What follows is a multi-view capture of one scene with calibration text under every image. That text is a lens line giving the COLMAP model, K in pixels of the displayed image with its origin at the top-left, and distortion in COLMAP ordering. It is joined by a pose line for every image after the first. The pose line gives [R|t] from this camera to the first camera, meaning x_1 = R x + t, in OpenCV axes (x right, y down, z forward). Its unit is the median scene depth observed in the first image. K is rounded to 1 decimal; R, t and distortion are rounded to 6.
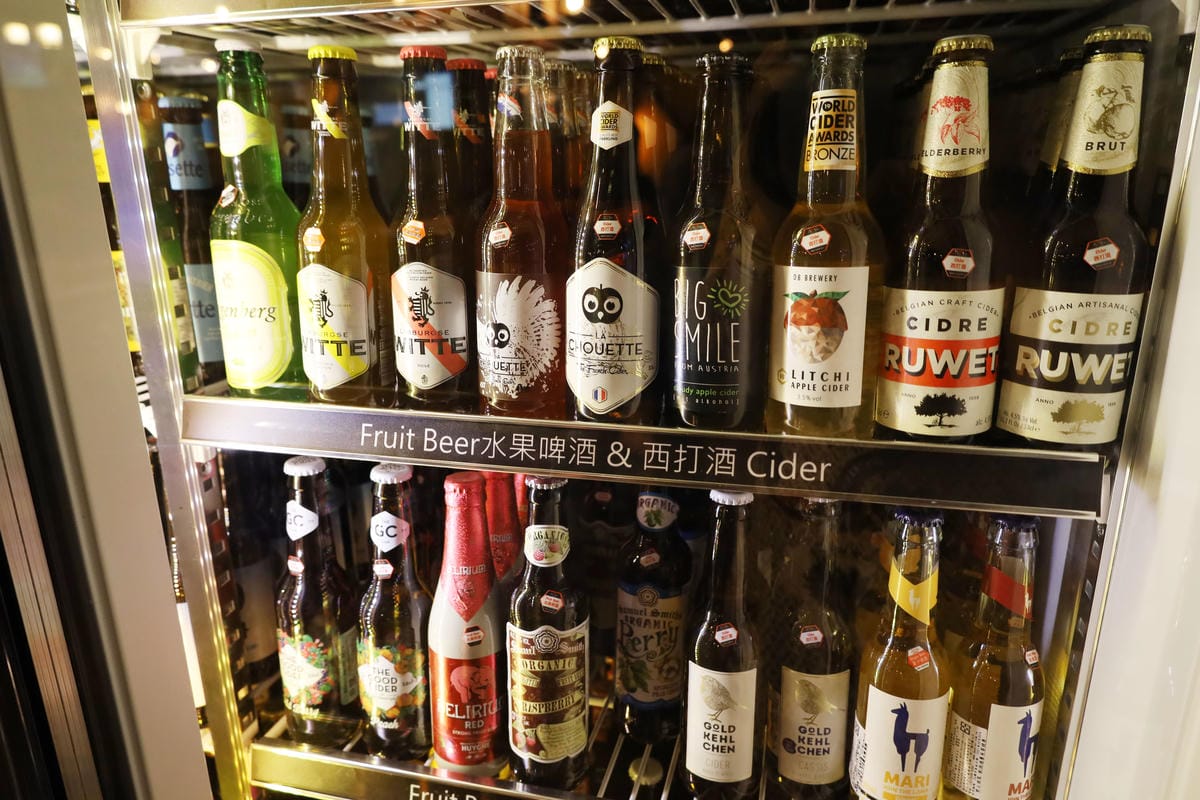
lens RADIAL K [[825.8, 0, 599.0], [0, 825.8, 403.5], [0, 0, 1]] dist [-0.006755, 0.000938]
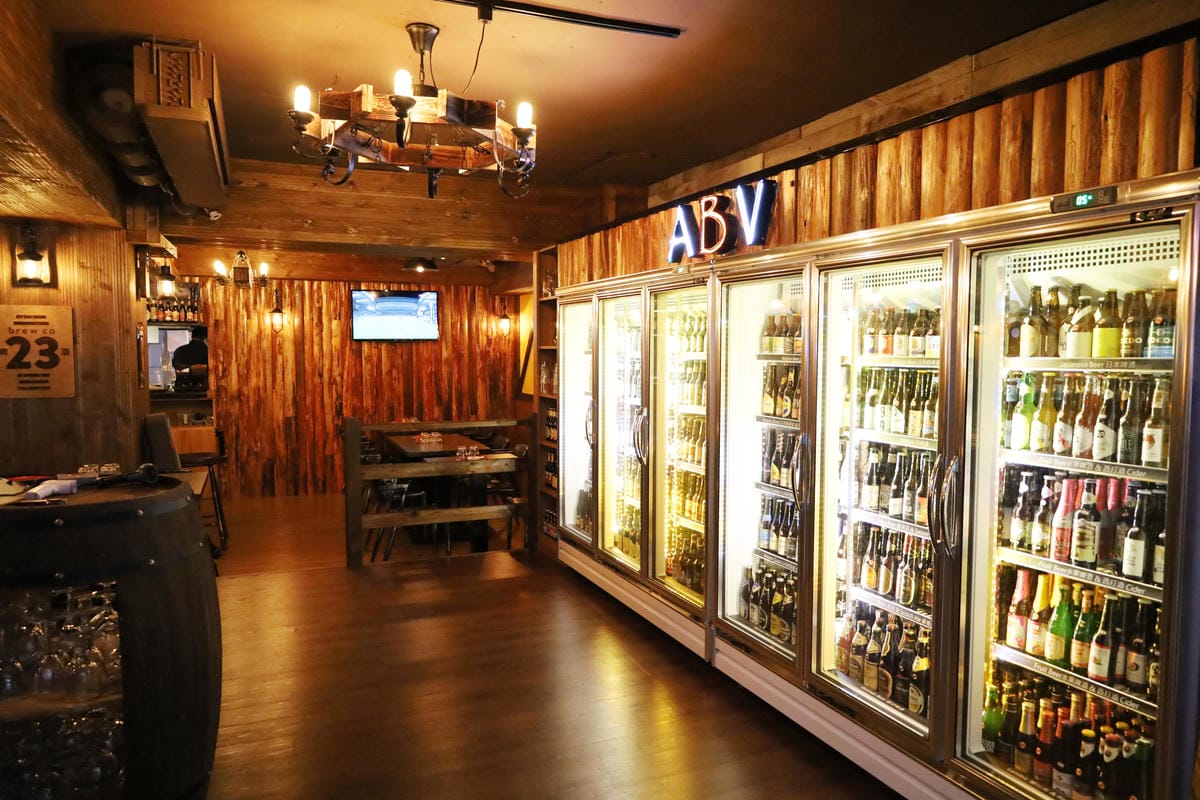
lens RADIAL K [[825.8, 0, 604.8], [0, 825.8, 406.5], [0, 0, 1]] dist [-0.006755, 0.000938]
pose [[0.617020, 0.068201, -0.783986, 1.585707], [-0.246212, 0.962953, -0.110007, 0.766913], [0.747439, 0.260903, 0.610953, -3.235818]]
